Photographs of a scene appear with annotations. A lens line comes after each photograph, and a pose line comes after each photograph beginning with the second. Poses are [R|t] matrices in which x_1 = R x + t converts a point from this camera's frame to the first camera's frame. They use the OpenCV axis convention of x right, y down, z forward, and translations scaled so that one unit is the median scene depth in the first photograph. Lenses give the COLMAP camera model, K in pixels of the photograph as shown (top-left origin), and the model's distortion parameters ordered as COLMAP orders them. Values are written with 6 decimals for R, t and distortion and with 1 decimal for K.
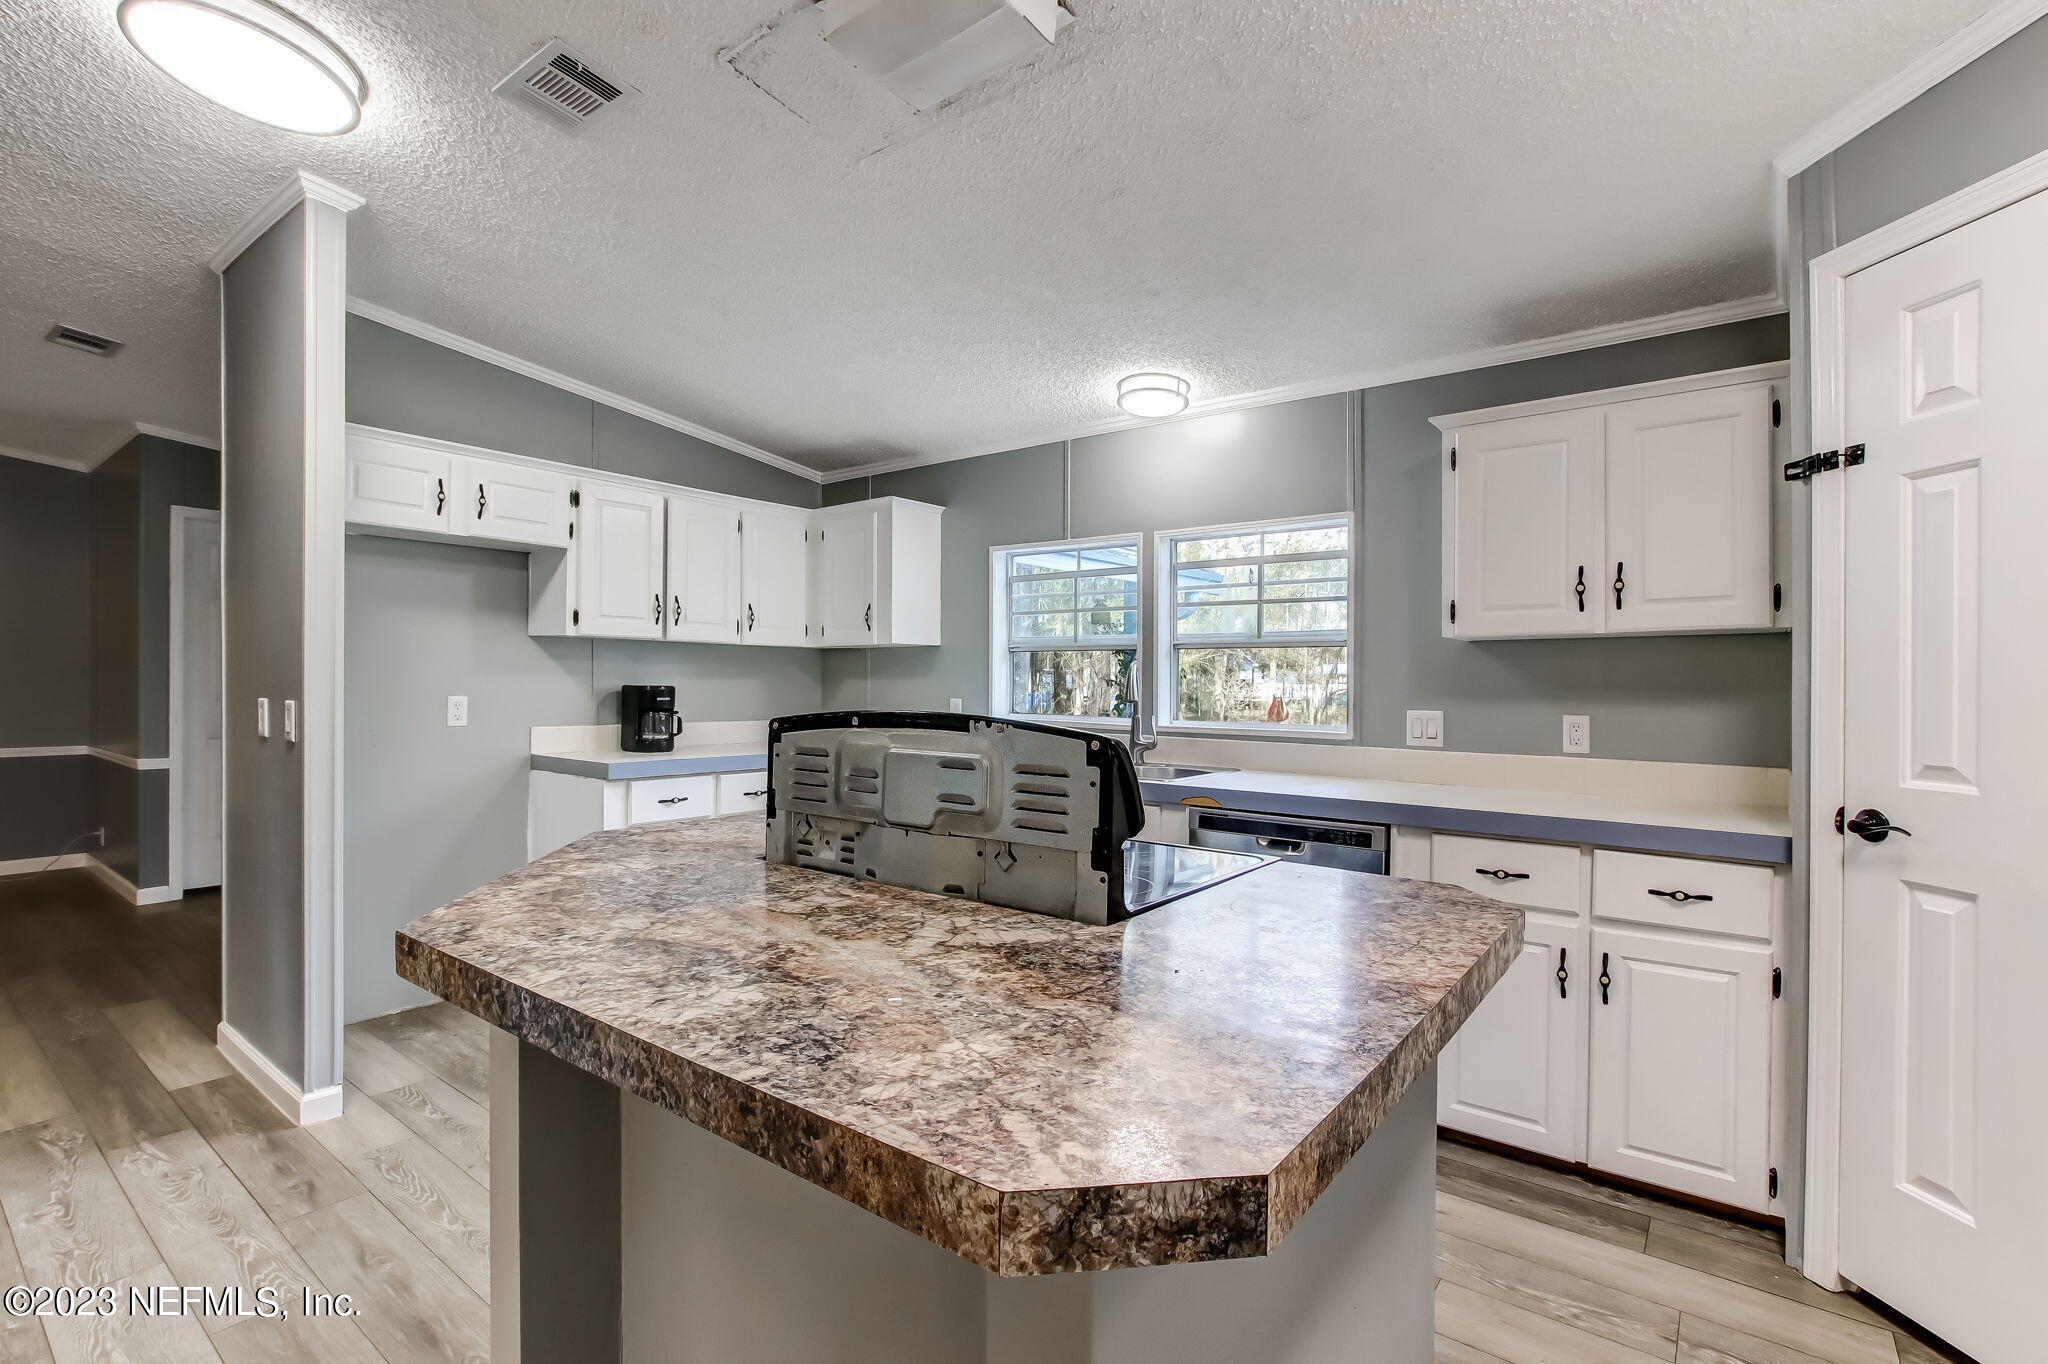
lens RADIAL K [[943.5, 0, 1030.6], [0, 943.5, 687.7], [0, 0, 1]] dist [-0.013446, 0.001659]
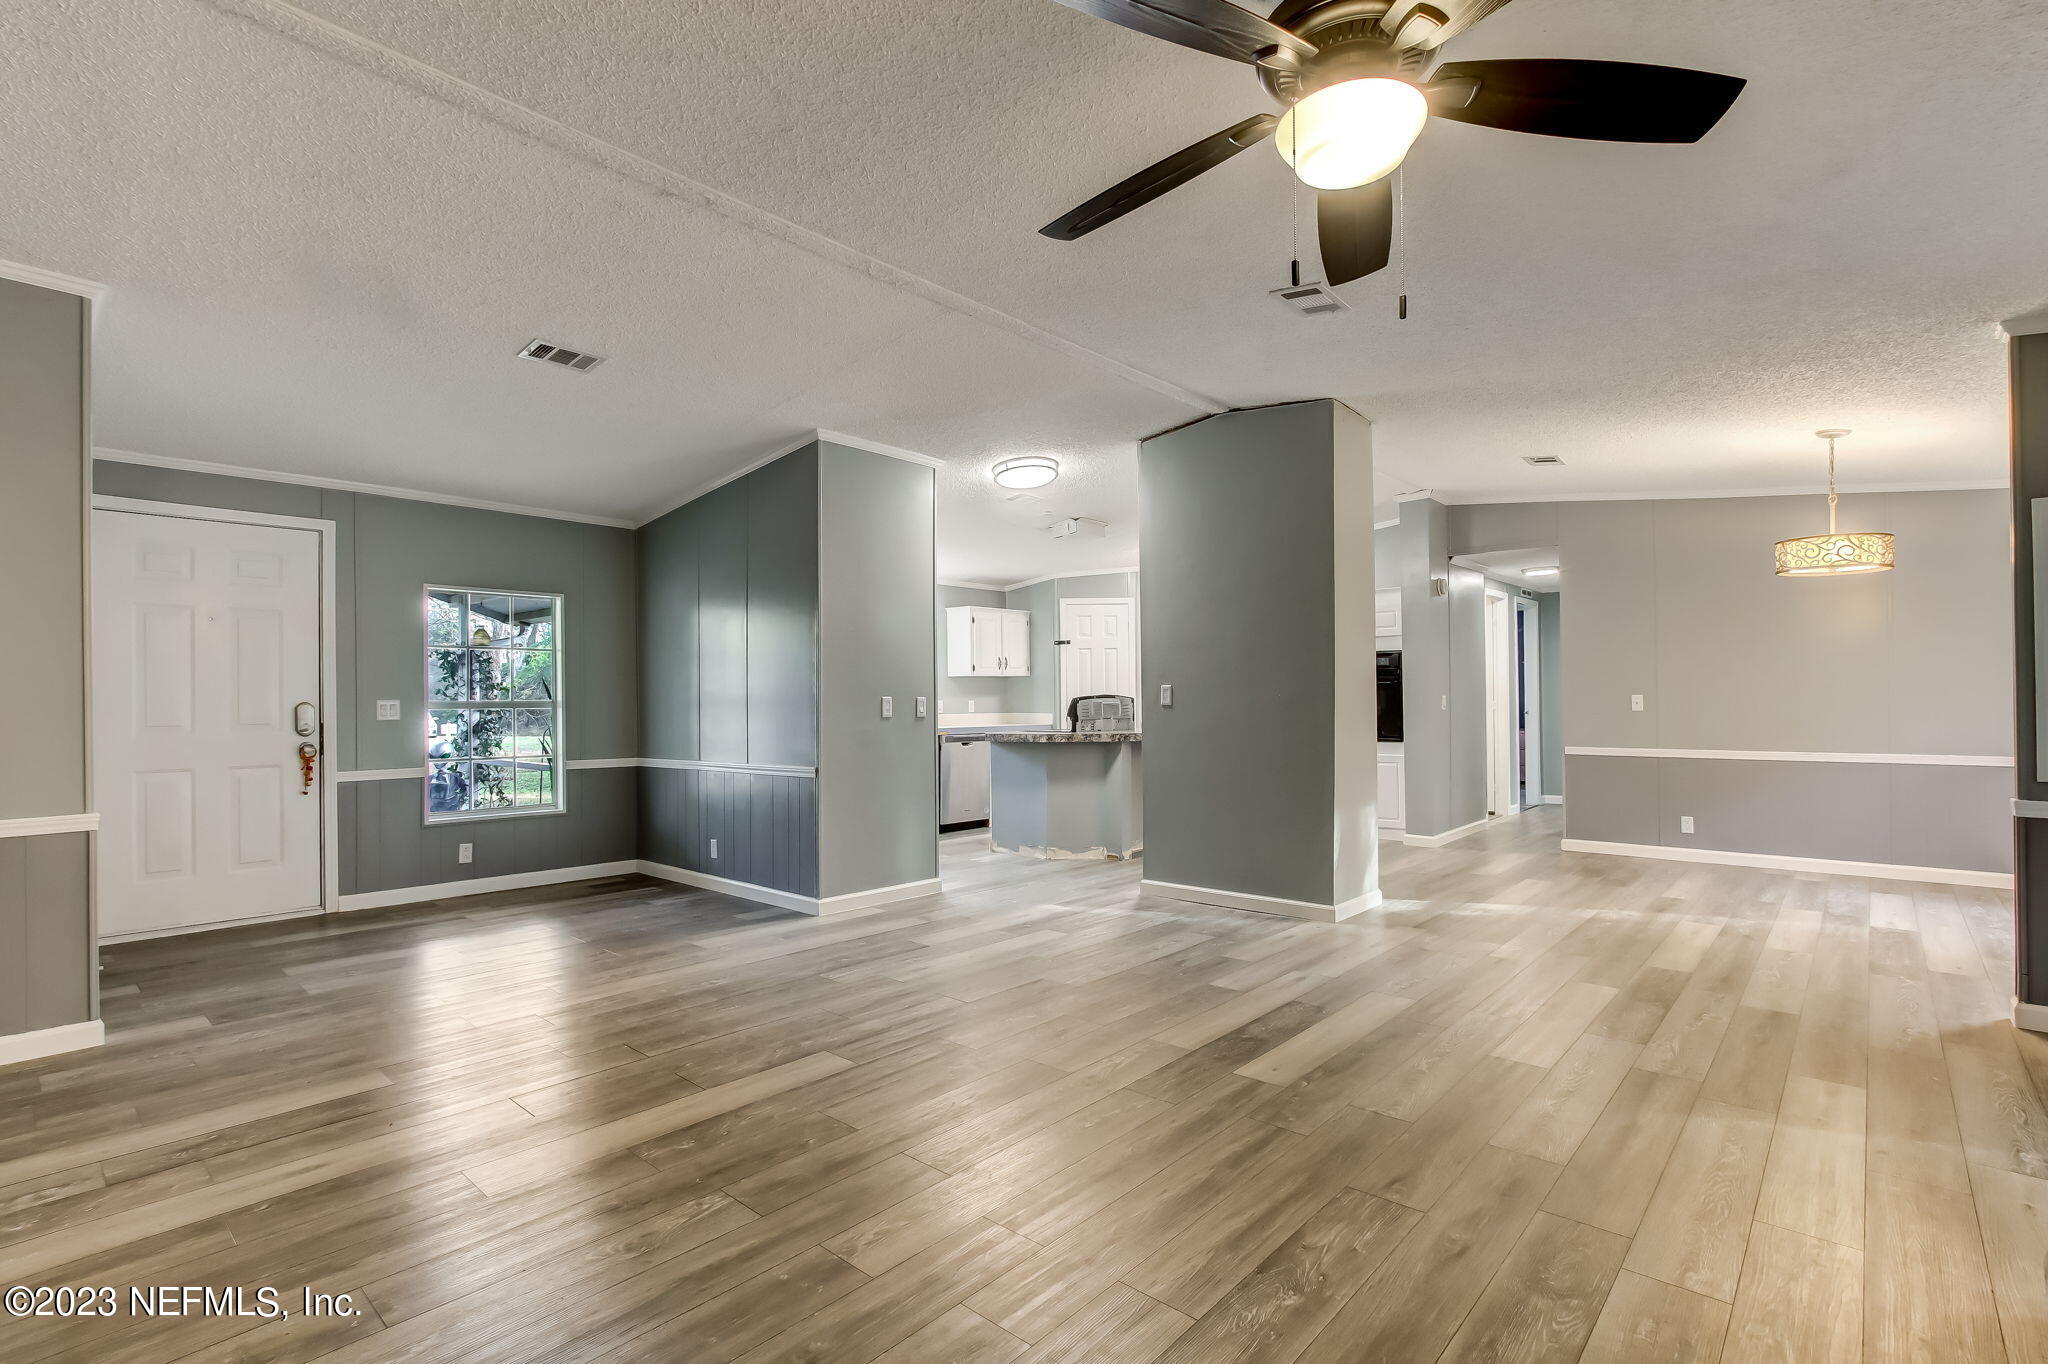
lens RADIAL K [[948.6, 0, 1035.3], [0, 948.6, 692.5], [0, 0, 1]] dist [-0.011621, 0.000334]
pose [[0.069028, -0.000421, 0.997615, -3.143862], [0.014951, 0.999888, -0.000613, 0.008577], [-0.997503, 0.014957, 0.069026, 0.653827]]
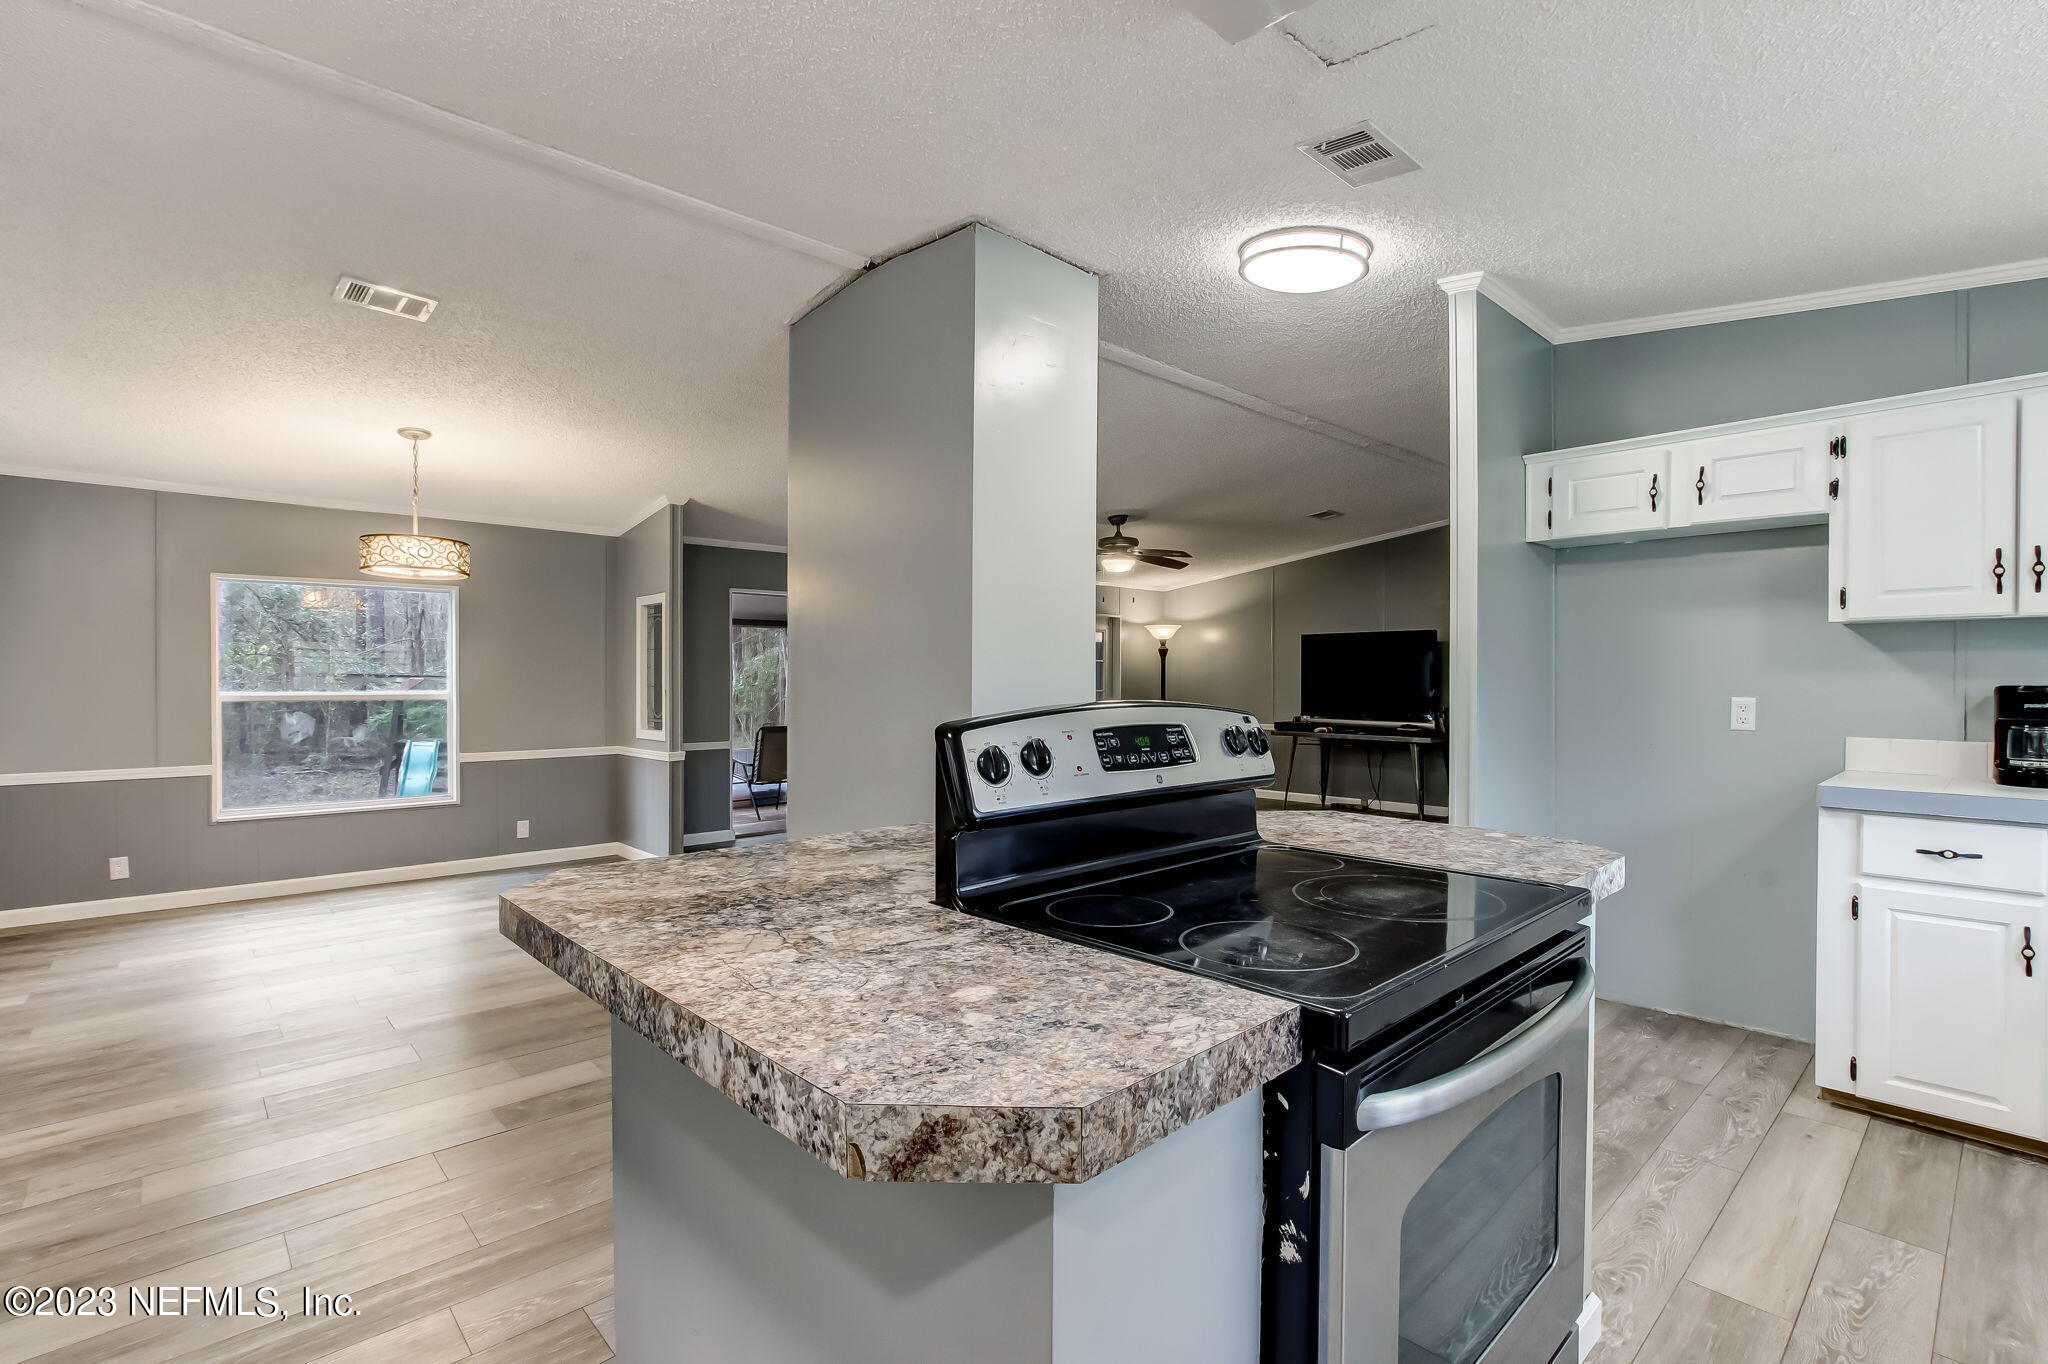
lens RADIAL K [[943.5, 0, 1030.6], [0, 943.5, 687.7], [0, 0, 1]] dist [-0.013446, 0.001659]
pose [[-0.164953, -0.001223, -0.986301, 0.593109], [-0.006080, 0.999981, -0.000224, 0.006525], [0.986283, 0.005960, -0.164957, 0.691680]]
